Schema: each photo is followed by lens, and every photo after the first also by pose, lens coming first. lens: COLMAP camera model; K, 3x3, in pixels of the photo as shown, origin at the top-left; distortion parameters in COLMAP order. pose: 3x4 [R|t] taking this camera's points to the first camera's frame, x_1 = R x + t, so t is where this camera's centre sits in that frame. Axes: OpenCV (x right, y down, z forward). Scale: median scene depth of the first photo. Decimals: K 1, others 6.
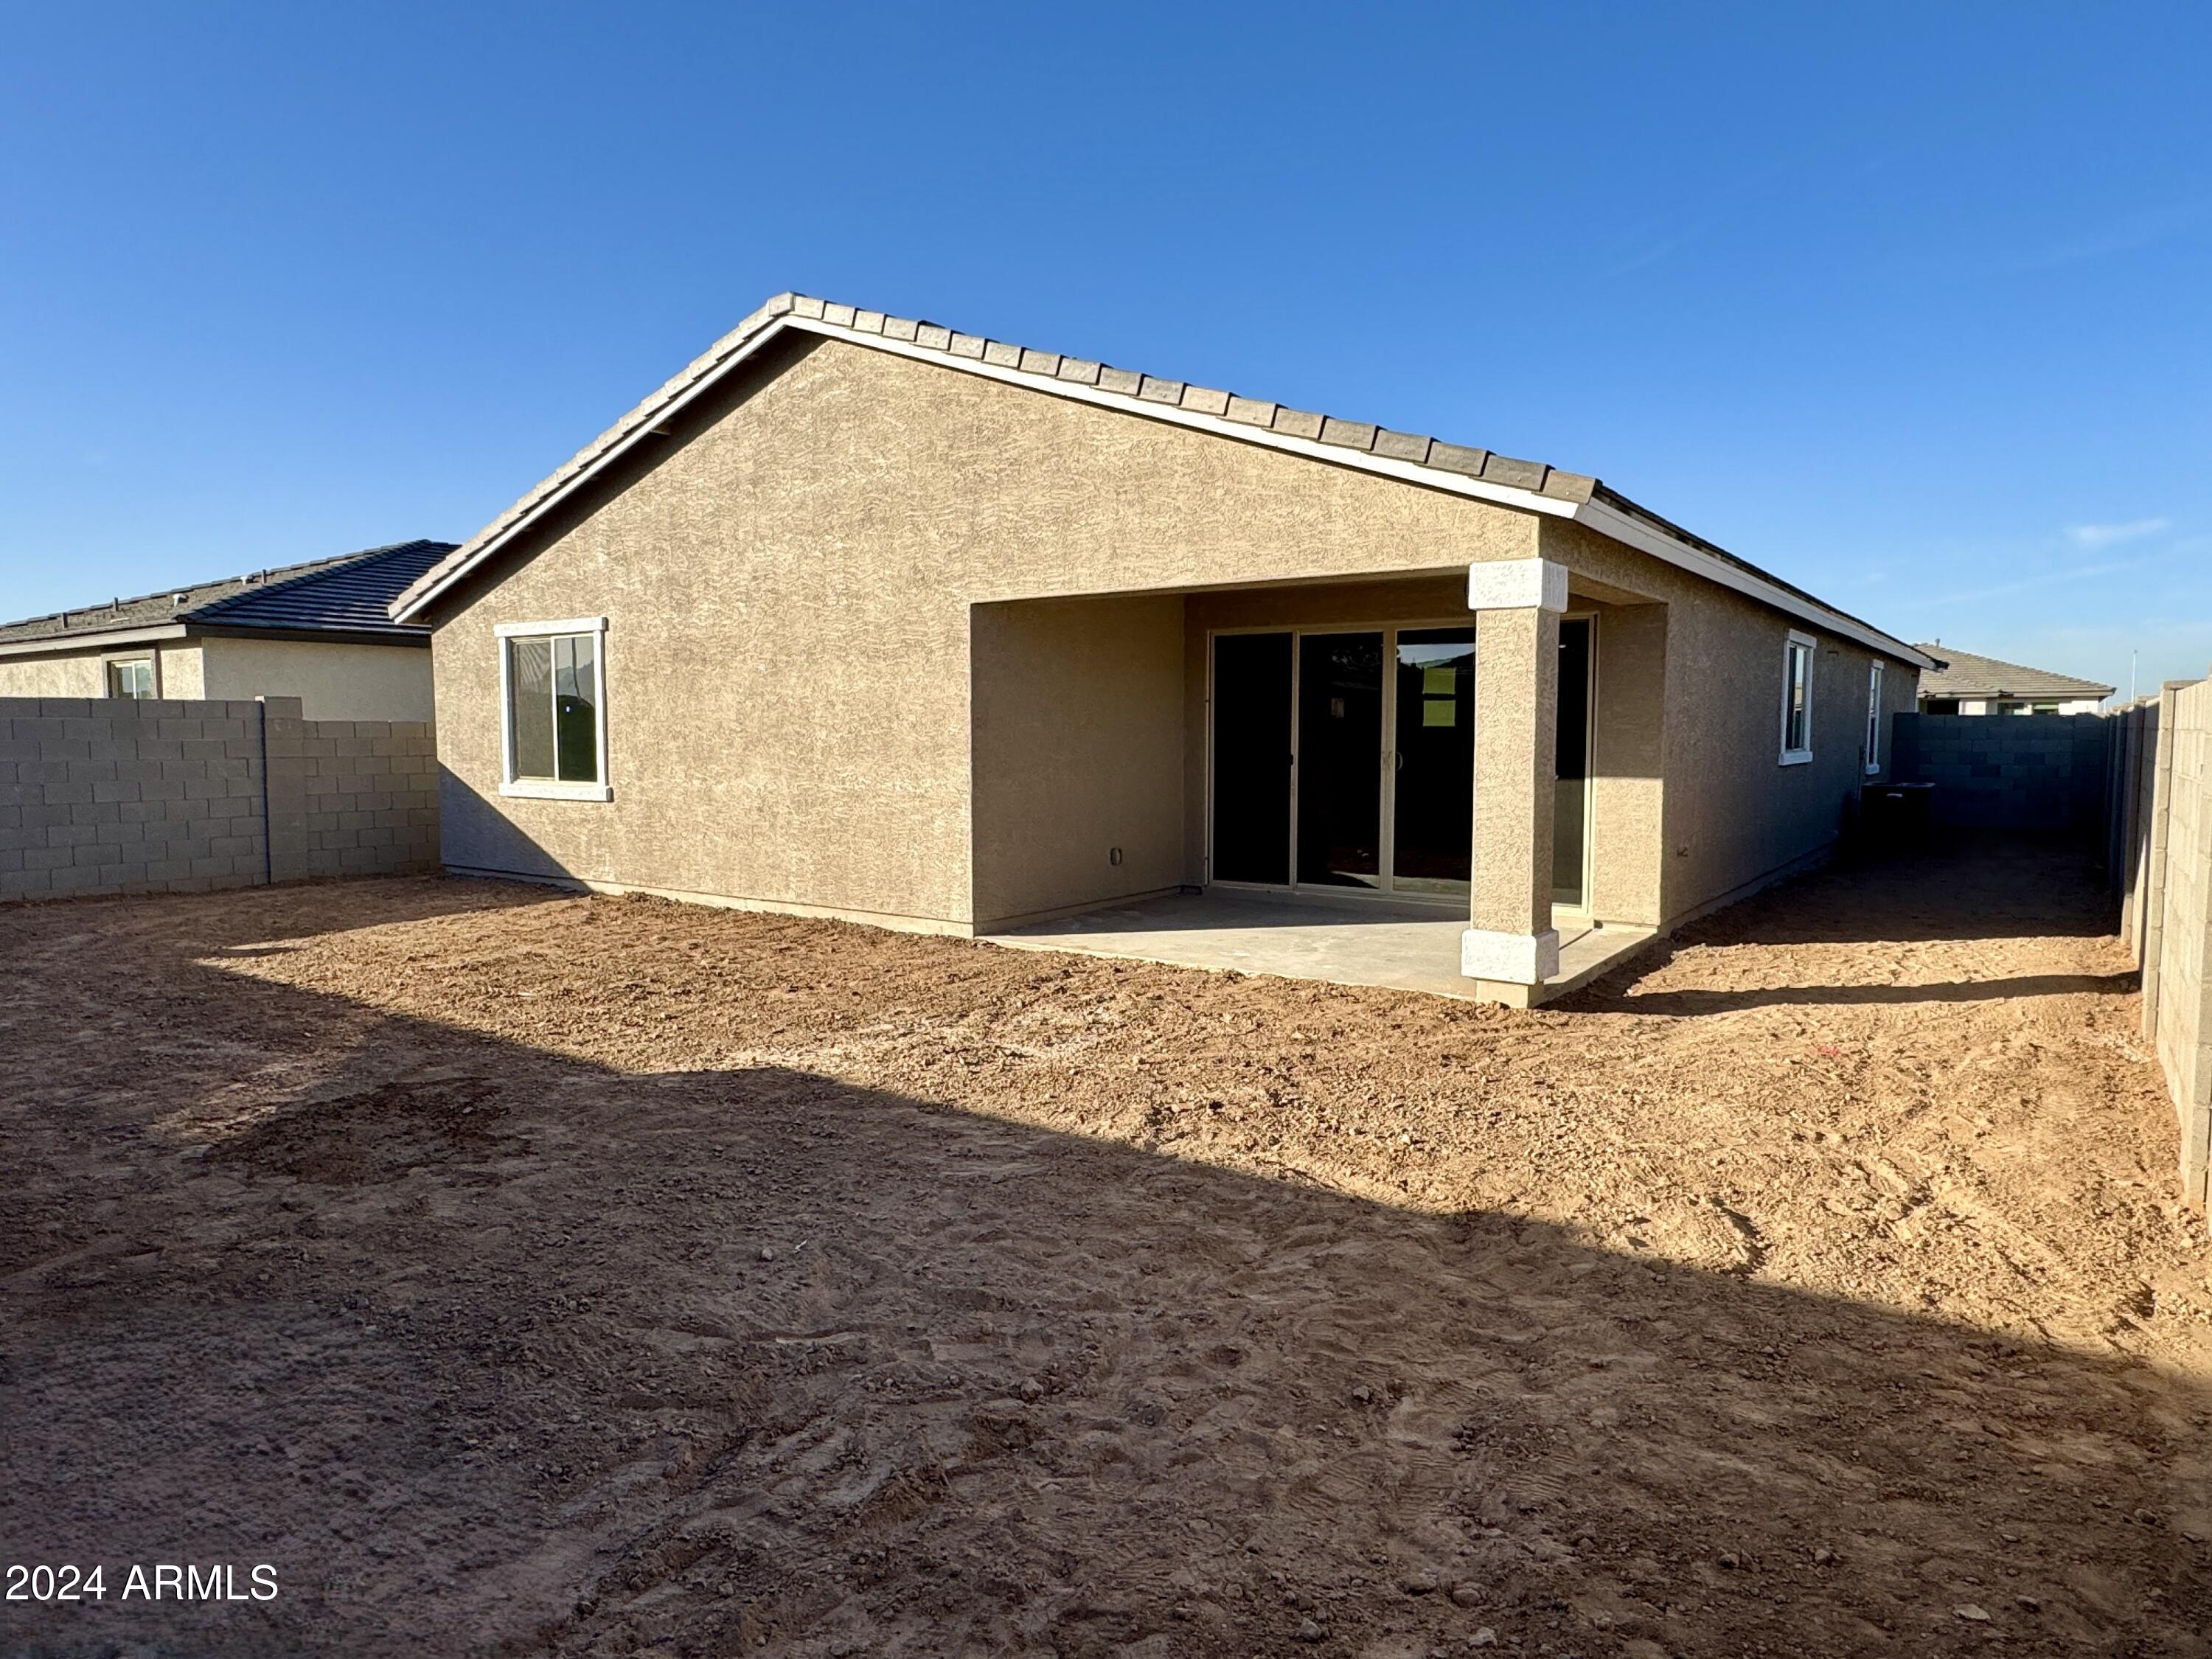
lens RADIAL K [[1356.9, 0, 1089.3], [0, 1356.9, 835.3], [0, 0, 1]] dist [-0.004969, 0.002238]
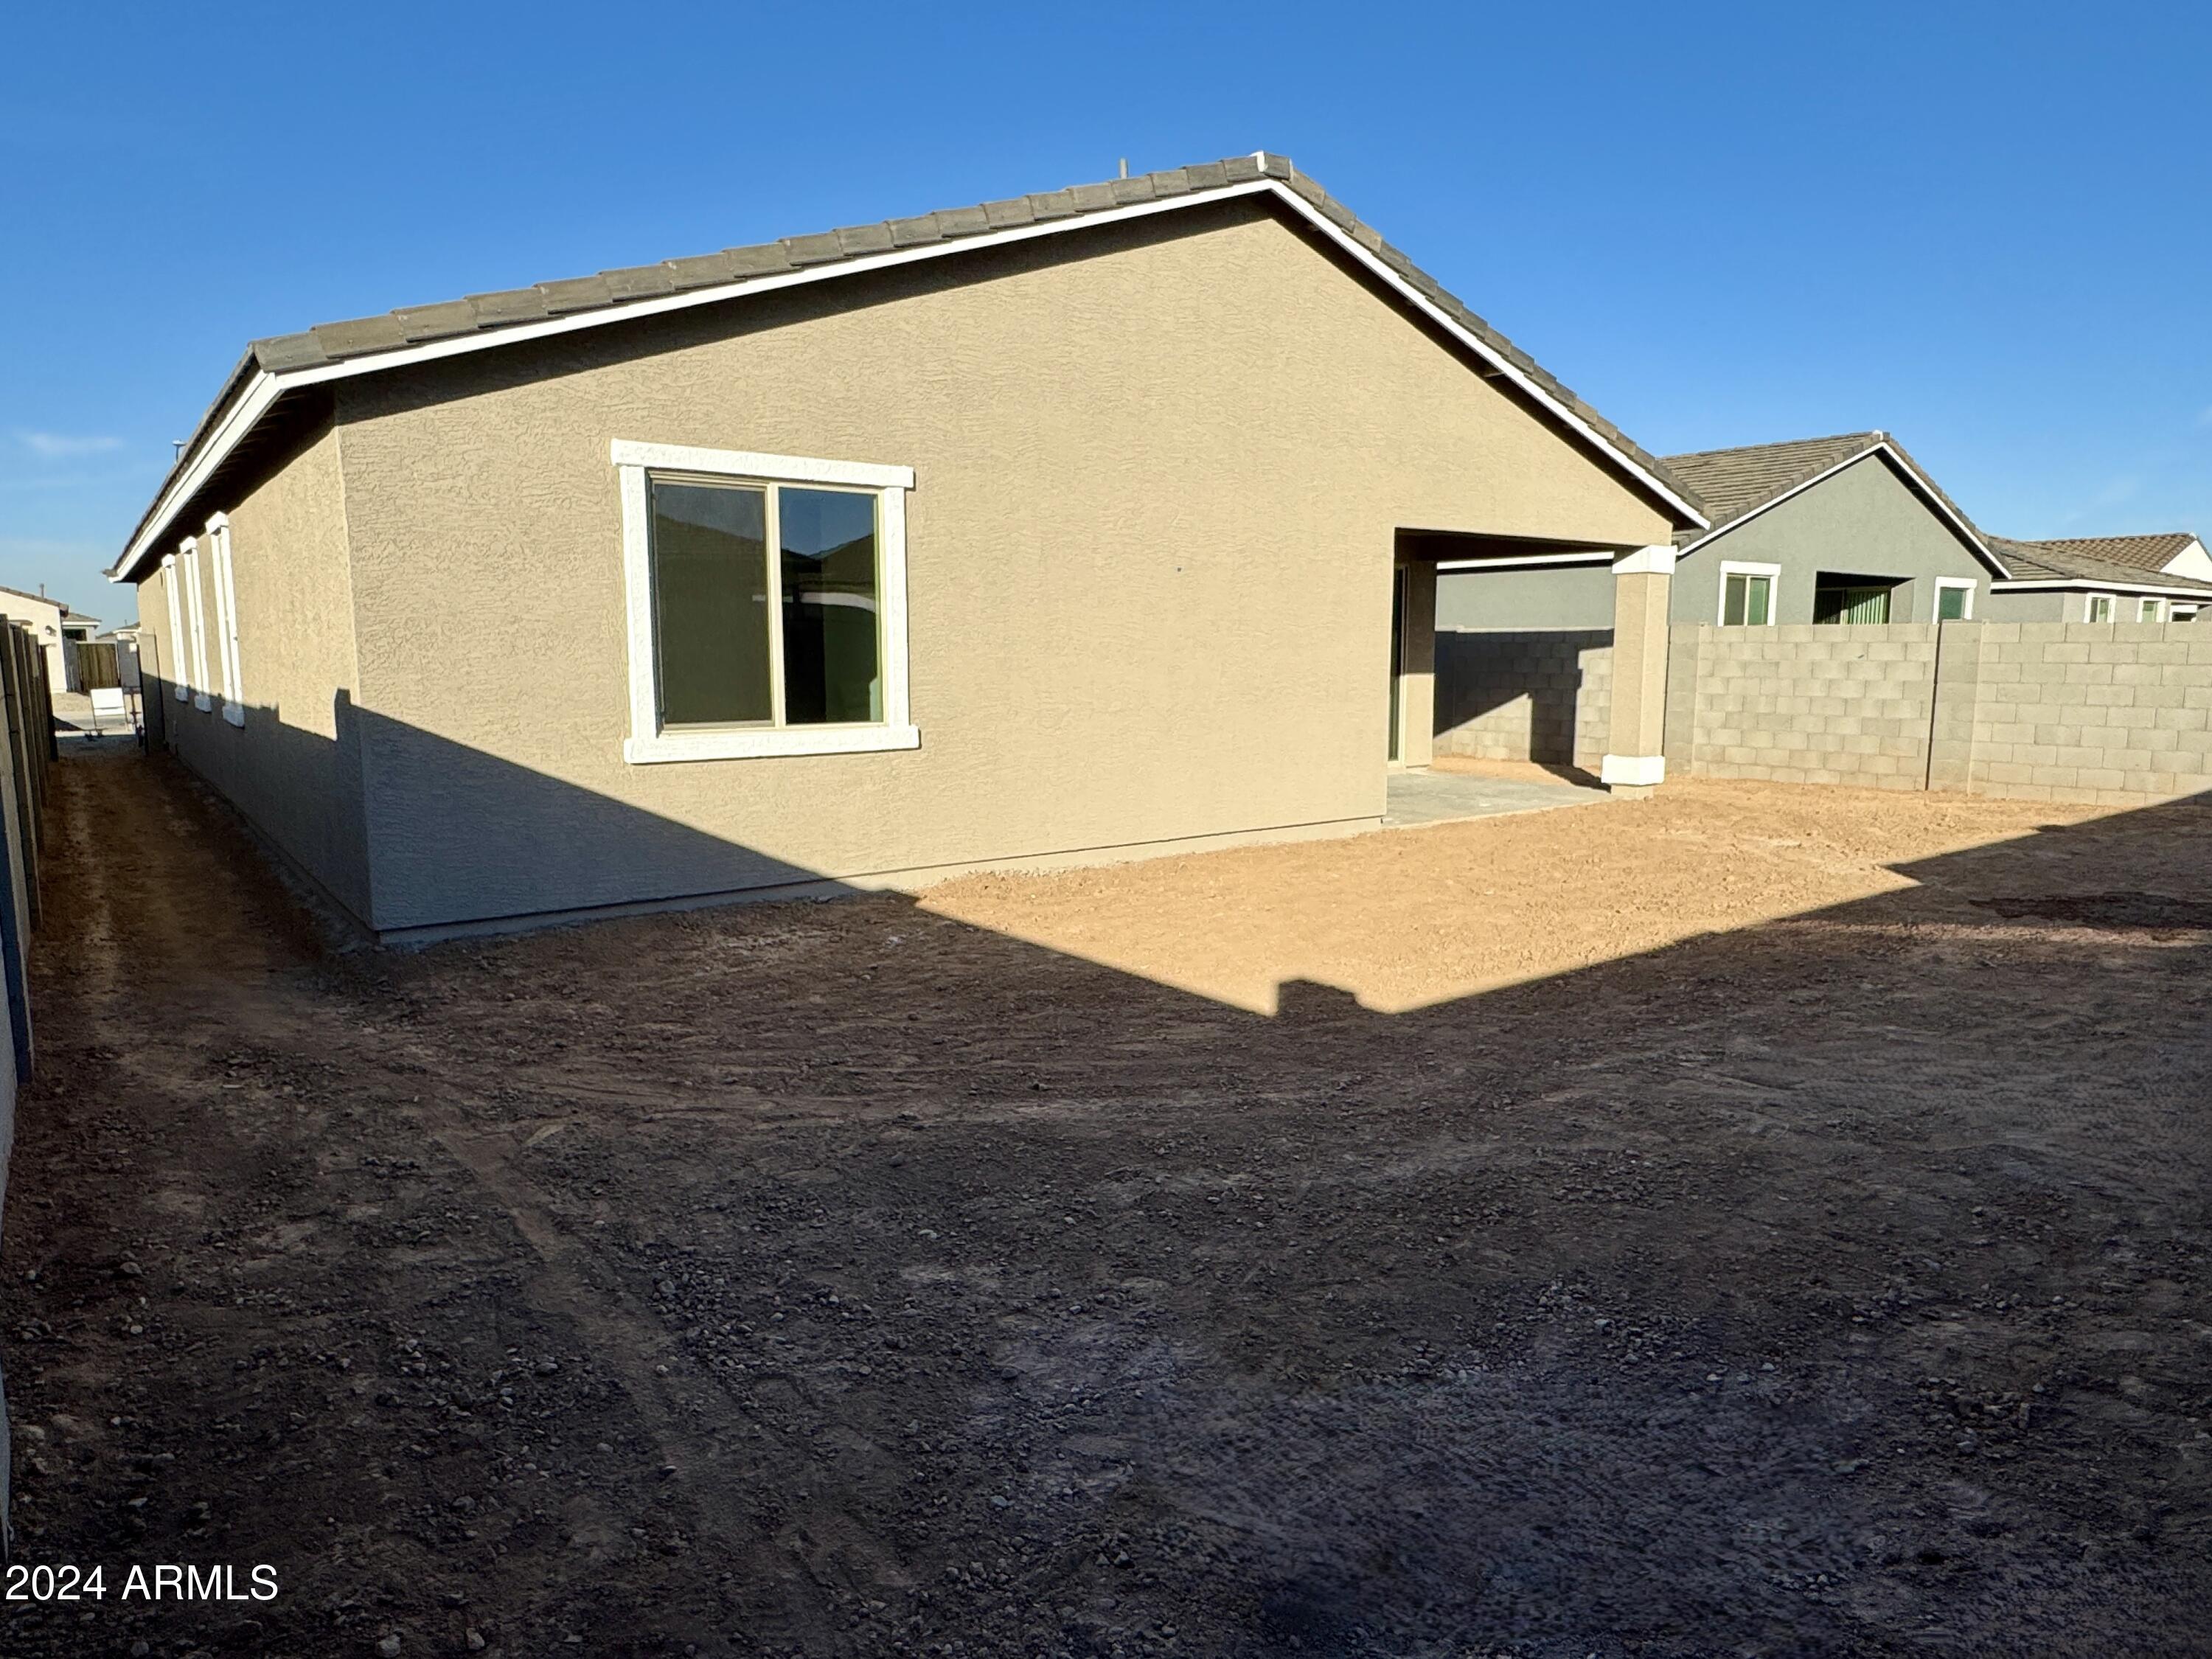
lens RADIAL K [[1356.9, 0, 1114.7], [0, 1356.9, 824.7], [0, 0, 1]] dist [-0.004969, 0.002238]
pose [[0.278014, -0.126608, 0.952197, -1.078944], [0.075648, 0.991083, 0.109692, -0.059307], [-0.957594, 0.041536, 0.285113, 0.796997]]
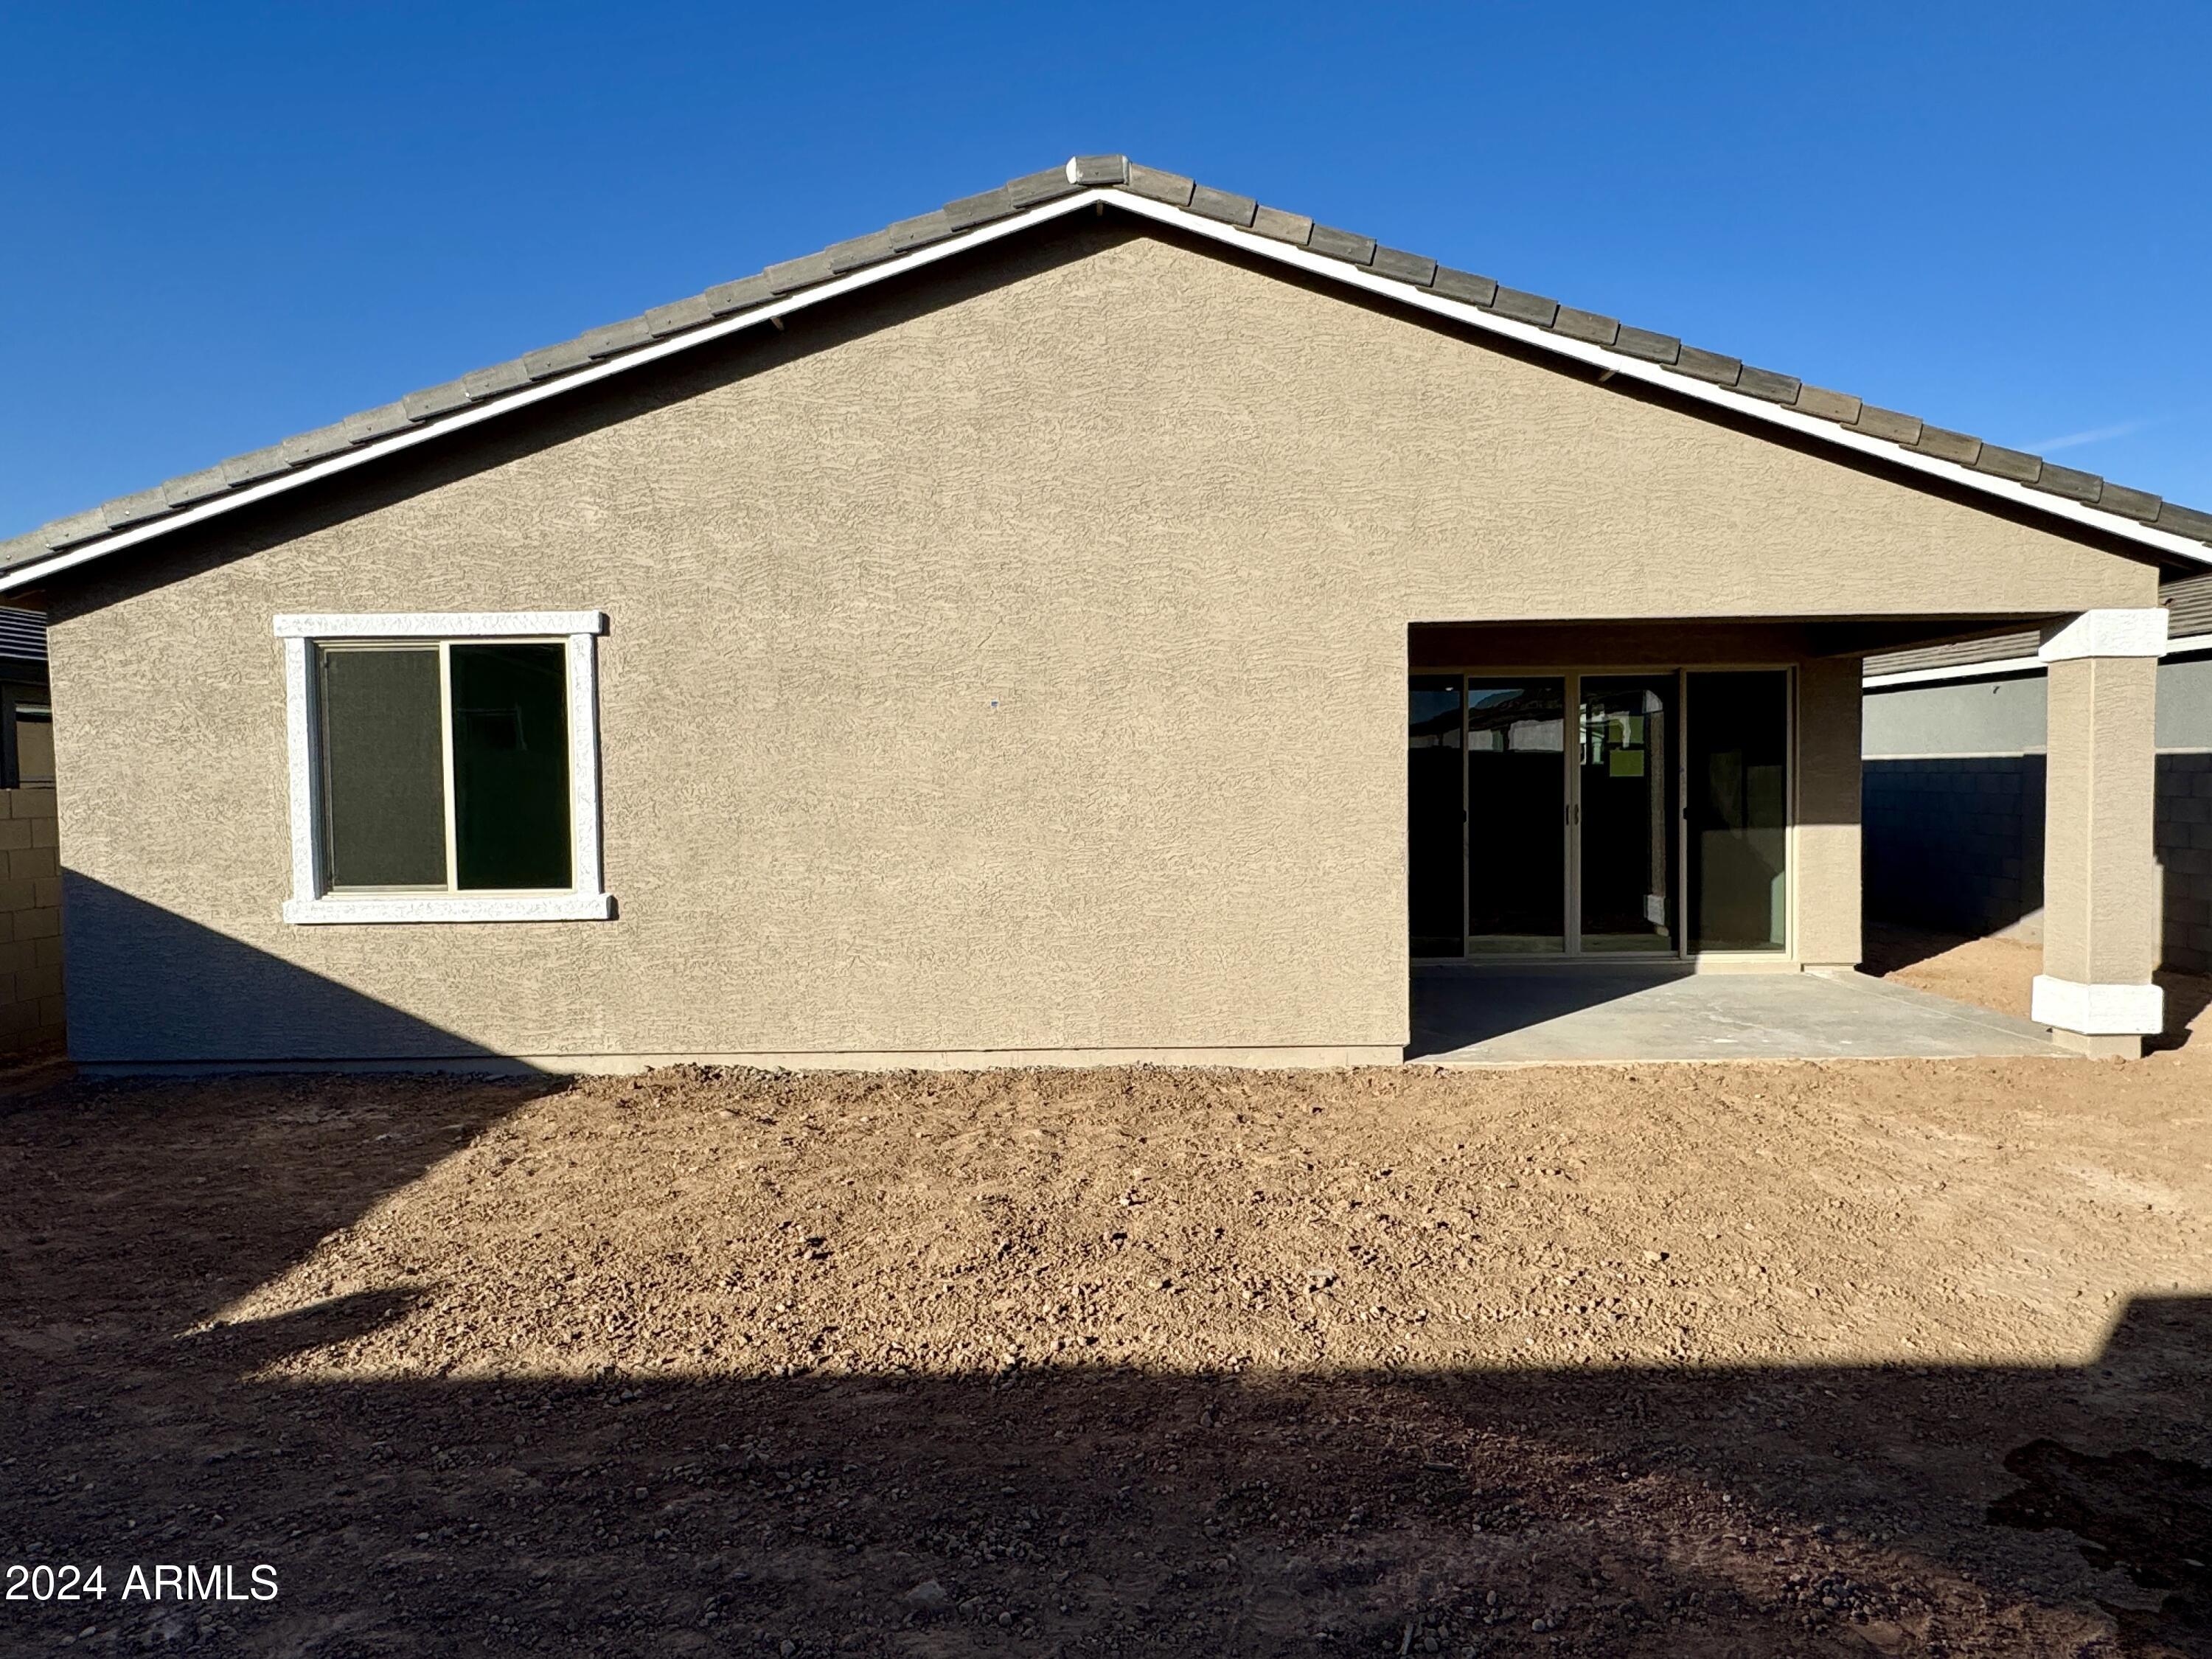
lens RADIAL K [[1356.9, 0, 1104.4], [0, 1356.9, 827.8], [0, 0, 1]] dist [-0.004969, 0.002238]
pose [[0.808789, -0.034162, 0.587106, -0.586451], [0.059468, 0.997945, -0.023855, -0.042224], [-0.585085, 0.054208, 0.809158, 0.430191]]
